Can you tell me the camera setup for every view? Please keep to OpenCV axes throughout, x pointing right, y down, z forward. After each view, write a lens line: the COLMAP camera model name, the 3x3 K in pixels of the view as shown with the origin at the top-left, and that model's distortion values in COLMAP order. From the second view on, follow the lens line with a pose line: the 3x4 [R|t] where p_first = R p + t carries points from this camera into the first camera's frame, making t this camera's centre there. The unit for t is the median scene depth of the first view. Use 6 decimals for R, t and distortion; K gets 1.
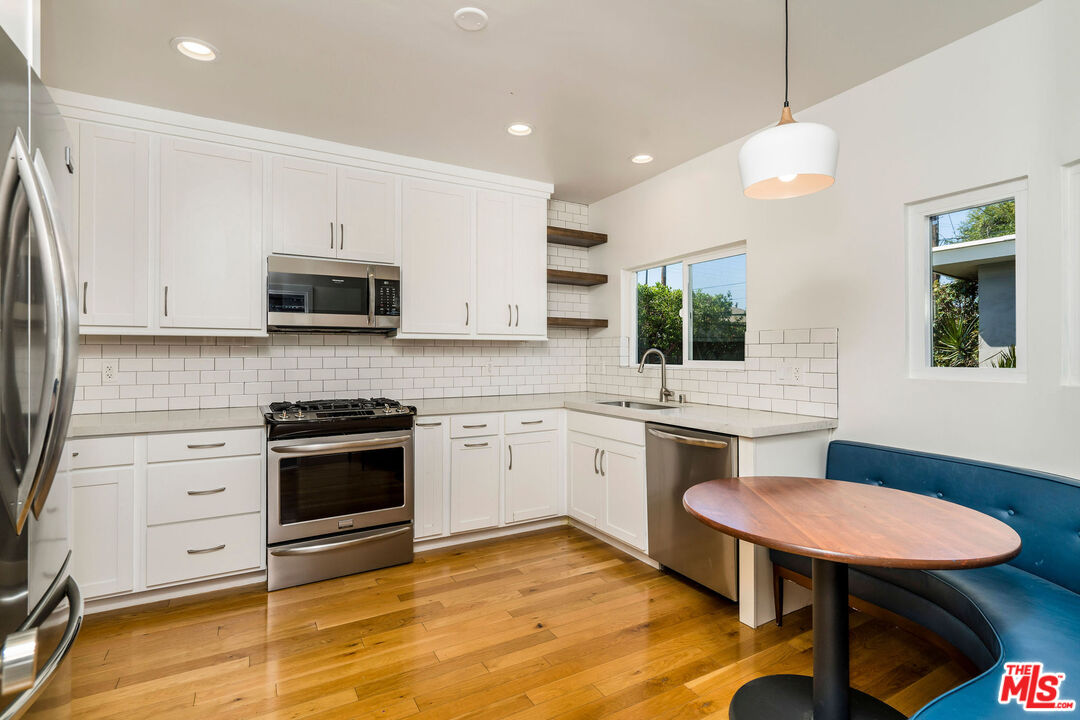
lens RADIAL K [[477.2, 0, 540.0], [0, 477.2, 360.0], [0, 0, 1]] dist [-0.000980, 0.000060]
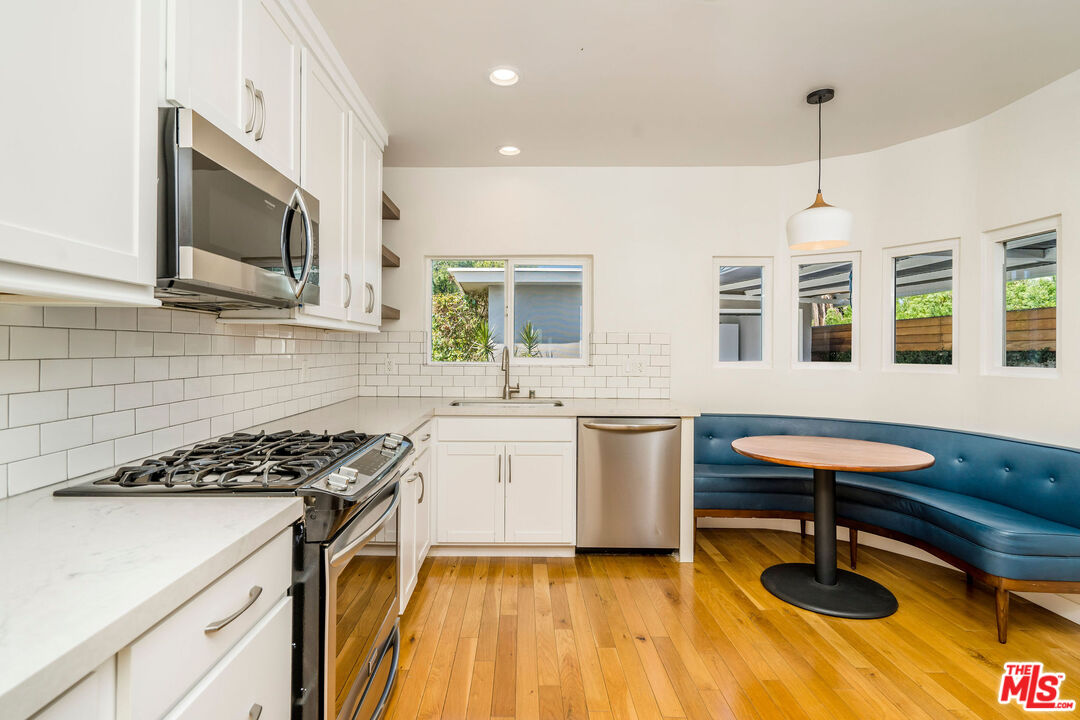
lens RADIAL K [[490.9, 0, 526.3], [0, 490.9, 356.2], [0, 0, 1]] dist [-0.000958, 0.000343]
pose [[0.538566, -0.004299, 0.842572, -0.771274], [-0.004425, 0.999959, 0.007930, -0.014343], [-0.842572, -0.008000, 0.538525, 0.540599]]
